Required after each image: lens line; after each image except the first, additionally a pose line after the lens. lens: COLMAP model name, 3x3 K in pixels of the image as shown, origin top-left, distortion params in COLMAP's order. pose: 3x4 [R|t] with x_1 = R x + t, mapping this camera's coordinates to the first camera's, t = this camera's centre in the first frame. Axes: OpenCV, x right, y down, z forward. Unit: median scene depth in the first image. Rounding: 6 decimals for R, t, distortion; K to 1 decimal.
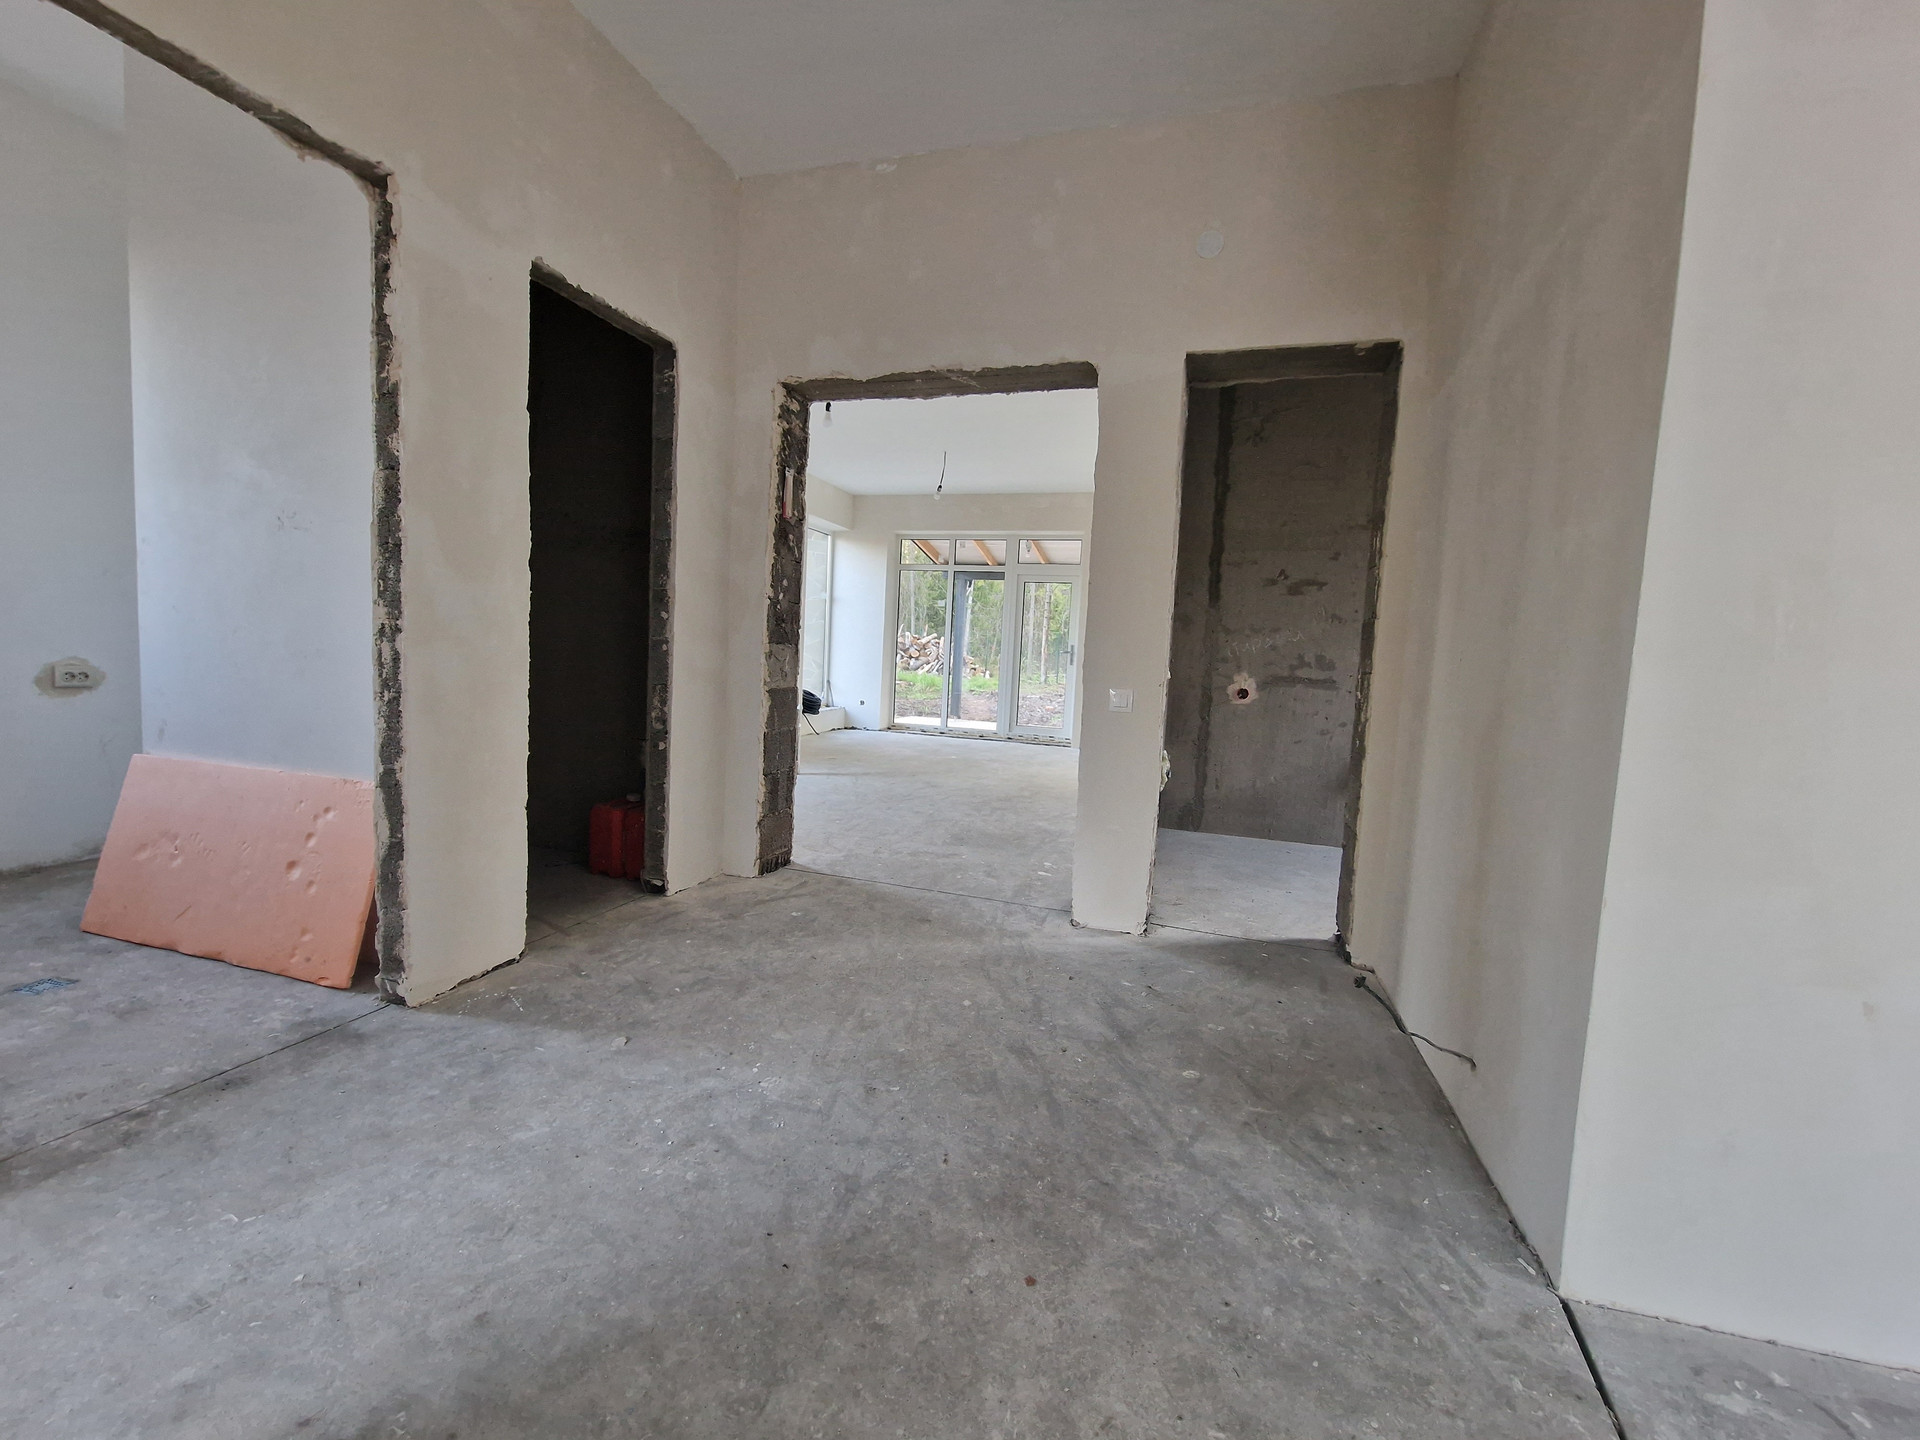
lens RADIAL K [[789.9, 0, 960.0], [0, 789.9, 720.0], [0, 0, 1]] dist [0.001811, -0.000744]
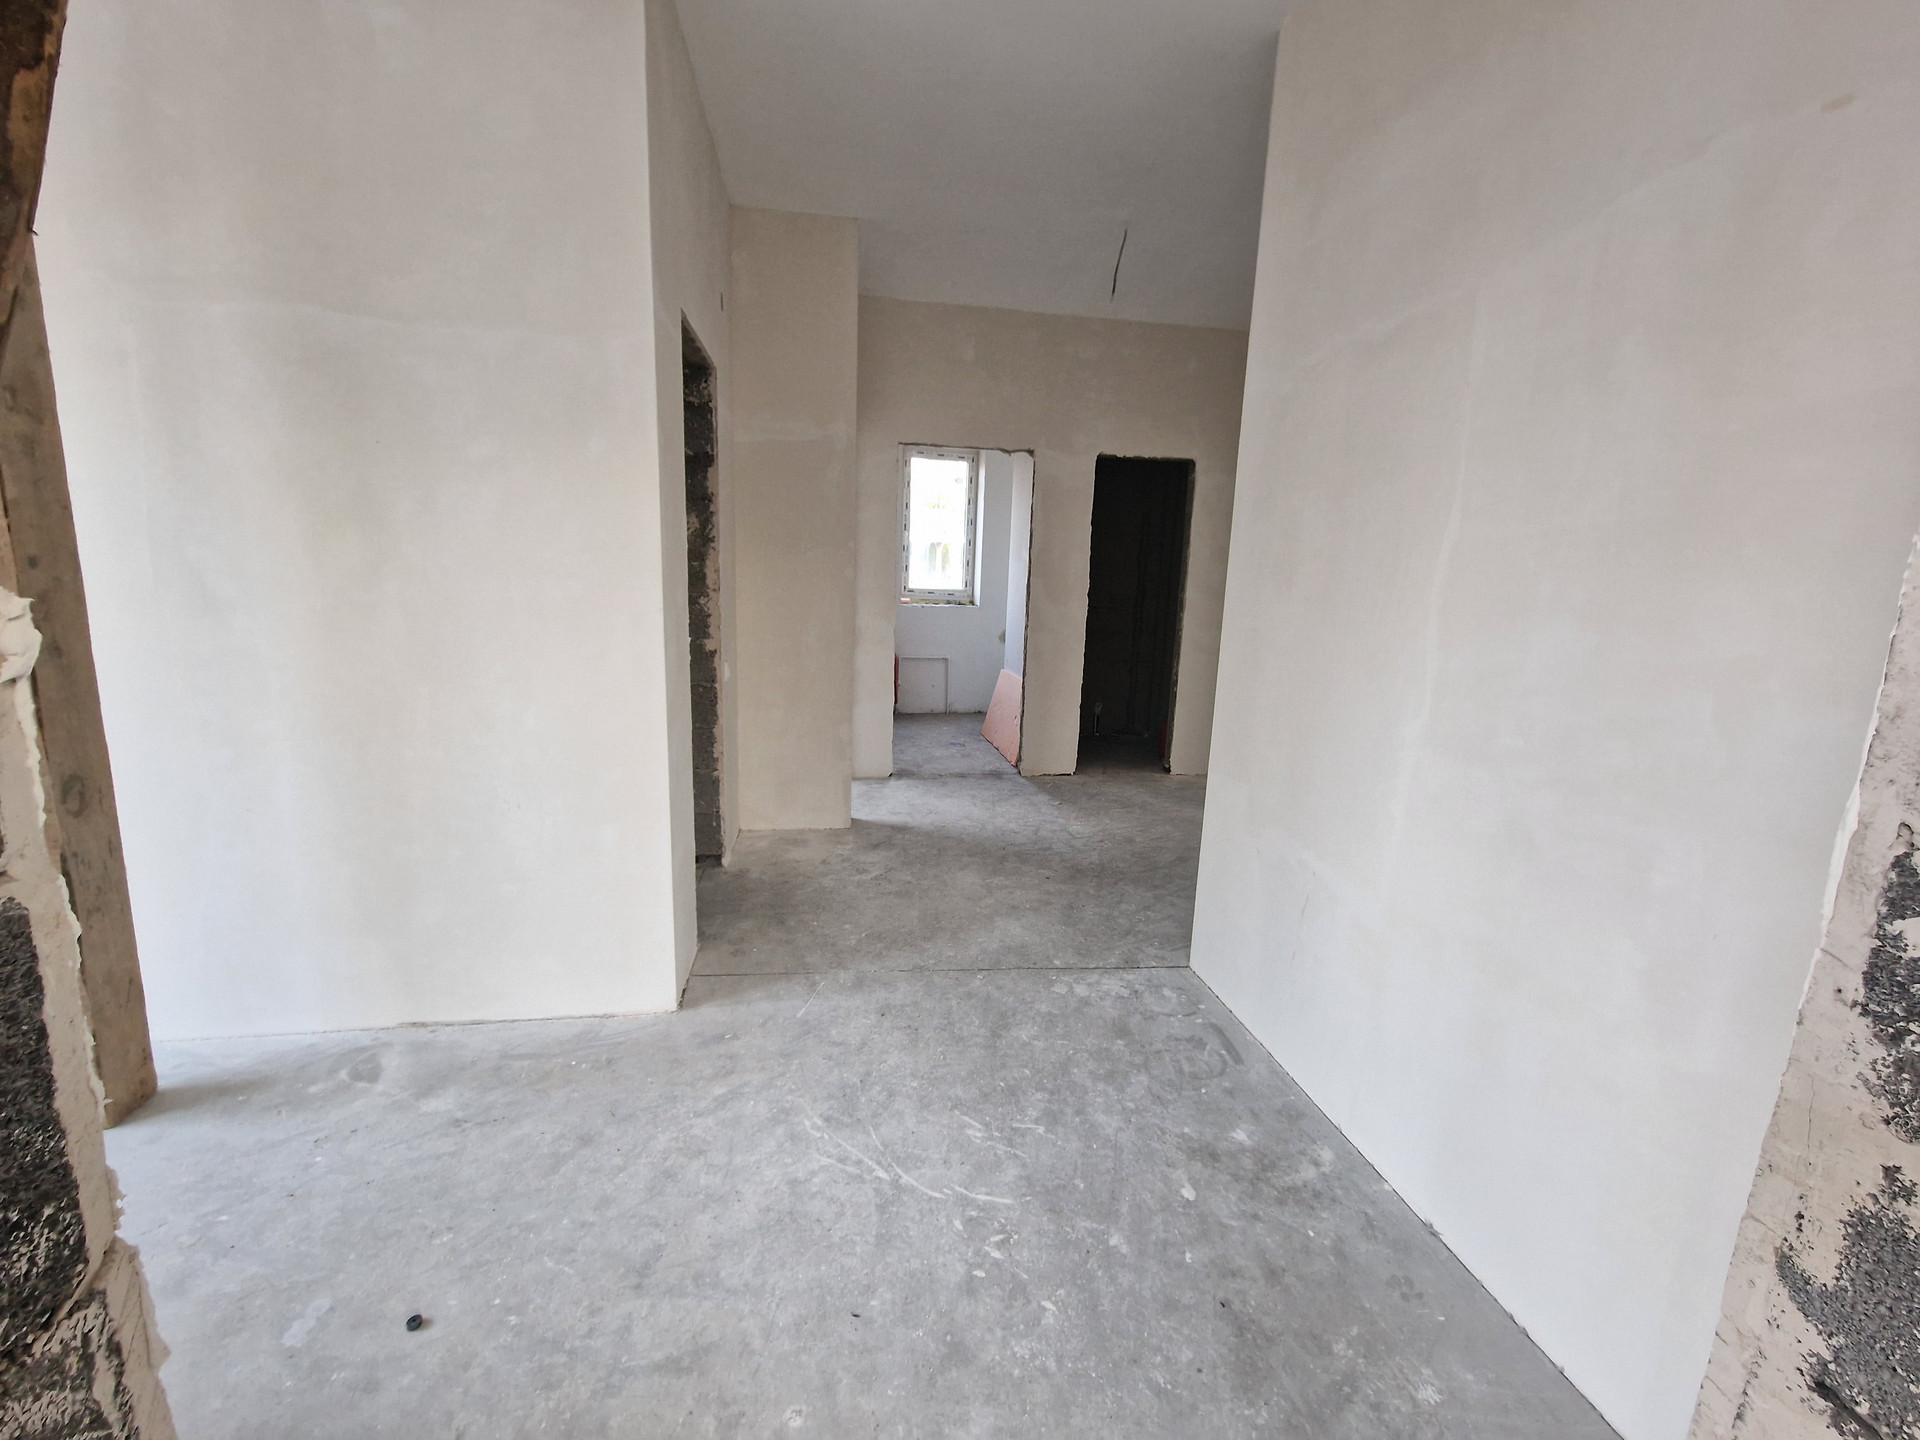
lens RADIAL K [[789.9, 0, 960.0], [0, 789.9, 720.0], [0, 0, 1]] dist [0.001811, -0.000744]
pose [[0.447325, 0.129300, -0.884976, 1.721138], [-0.087506, 0.991074, 0.100571, -0.061485], [0.890080, 0.032453, 0.454647, -0.397653]]
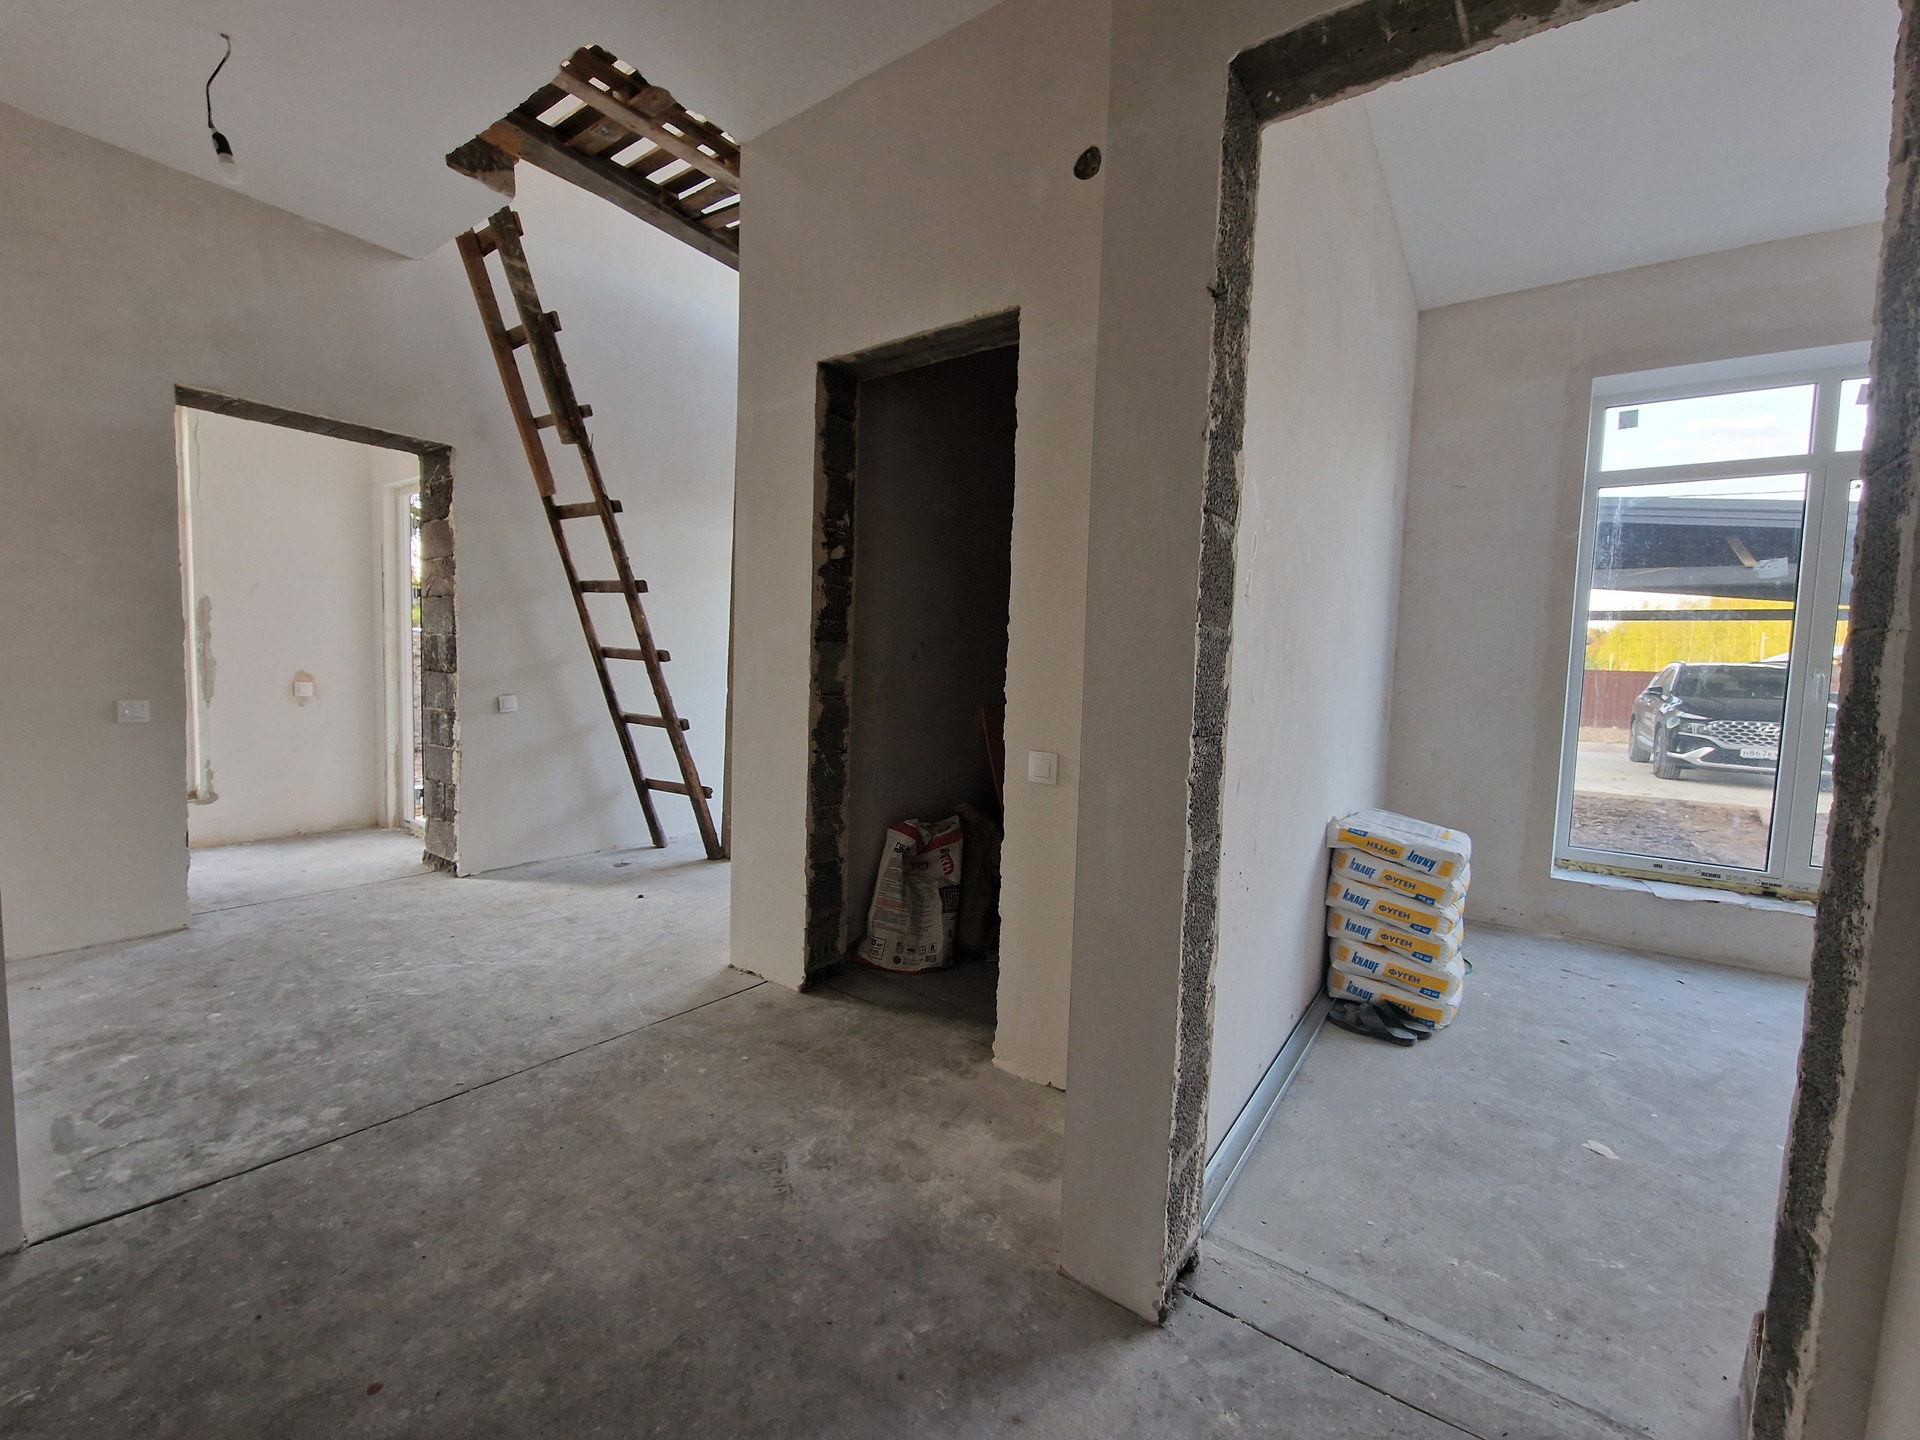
lens RADIAL K [[789.9, 0, 960.0], [0, 789.9, 720.0], [0, 0, 1]] dist [0.001811, -0.000744]
pose [[-0.946373, -0.107740, 0.304582, -0.579820], [-0.056412, 0.983380, 0.172572, -0.210796], [-0.318113, 0.146136, -0.936722, 1.155294]]
